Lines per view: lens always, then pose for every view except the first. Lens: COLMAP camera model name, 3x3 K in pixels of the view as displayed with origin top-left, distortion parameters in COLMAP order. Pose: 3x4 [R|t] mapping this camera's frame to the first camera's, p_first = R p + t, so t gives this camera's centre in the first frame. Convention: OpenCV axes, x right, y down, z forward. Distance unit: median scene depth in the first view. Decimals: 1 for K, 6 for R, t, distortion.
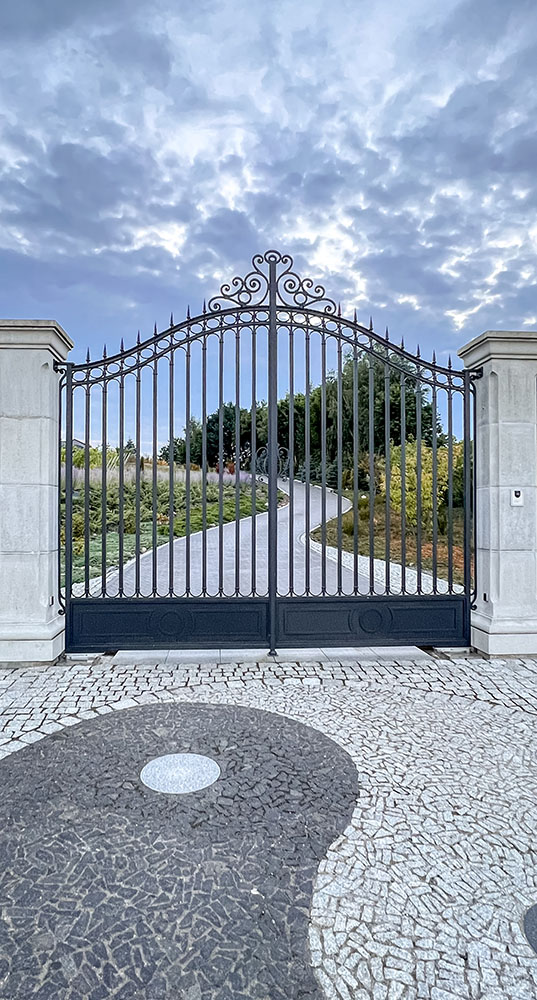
lens RADIAL K [[555.2, 0, 265.7], [0, 555.2, 476.7], [0, 0, 1]] dist [0.021875, 0.002417]
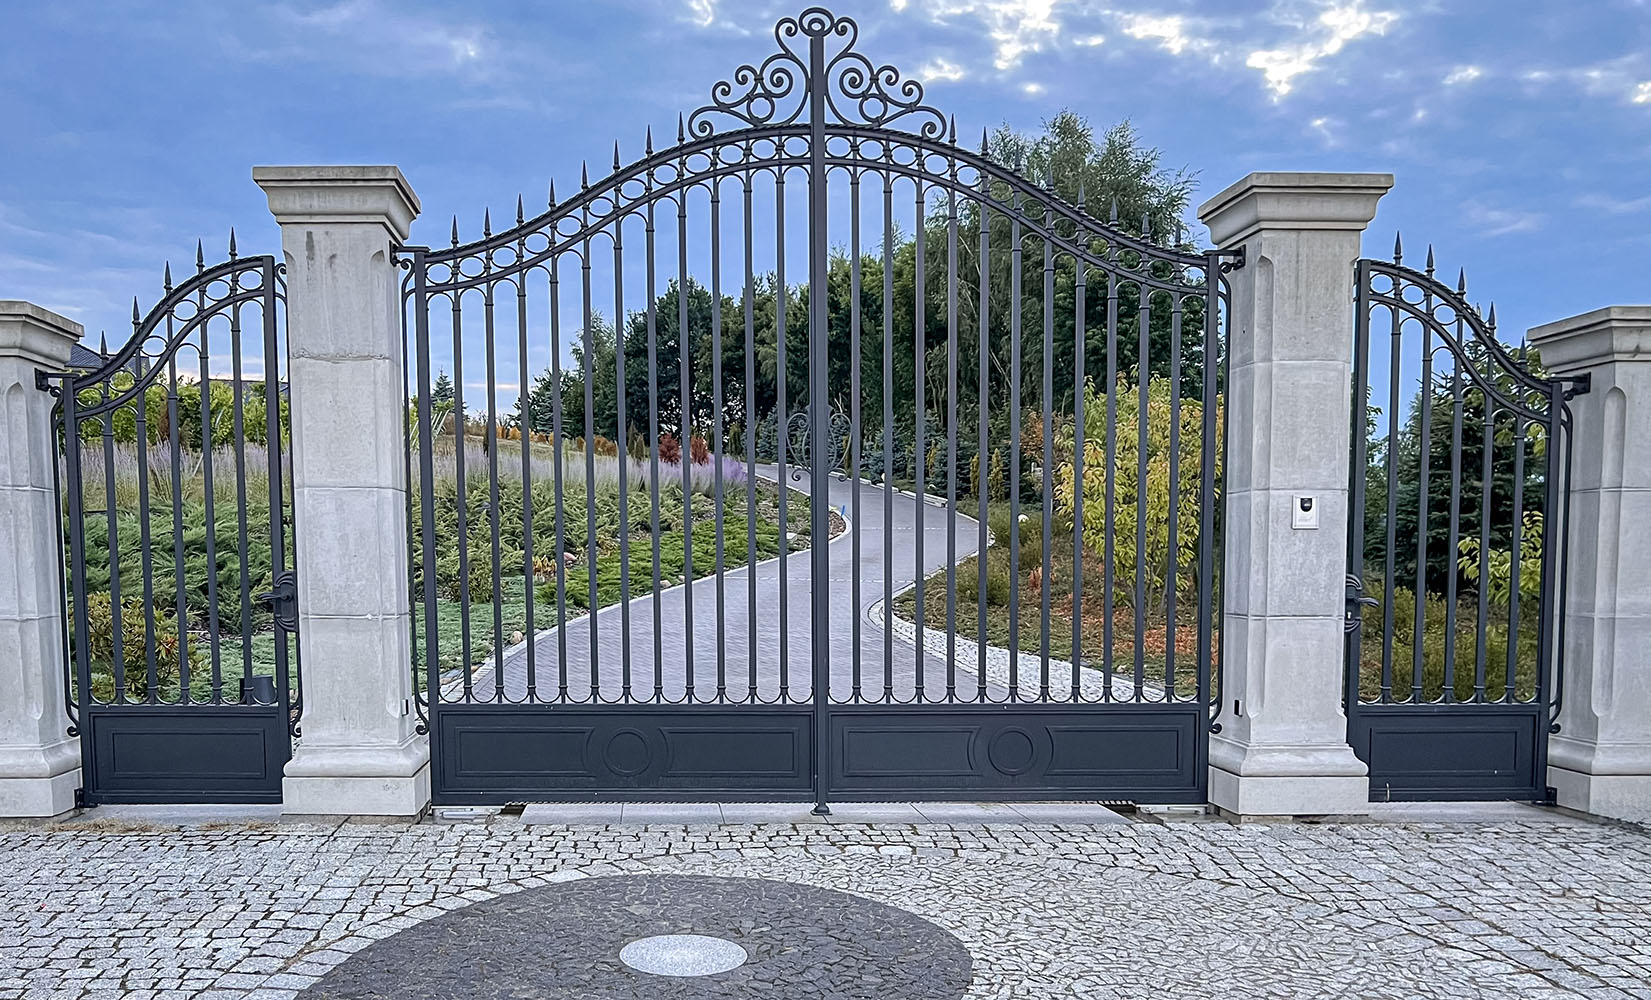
lens RADIAL K [[1411.8, 0, 834.2], [0, 1411.8, 501.1], [0, 0, 1]] dist [0.096026, 0.002524]
pose [[0.999251, -0.002521, 0.038613, -0.023659], [0.001648, 0.999743, 0.022621, -0.002053], [-0.038660, -0.022540, 0.998998, -0.288038]]
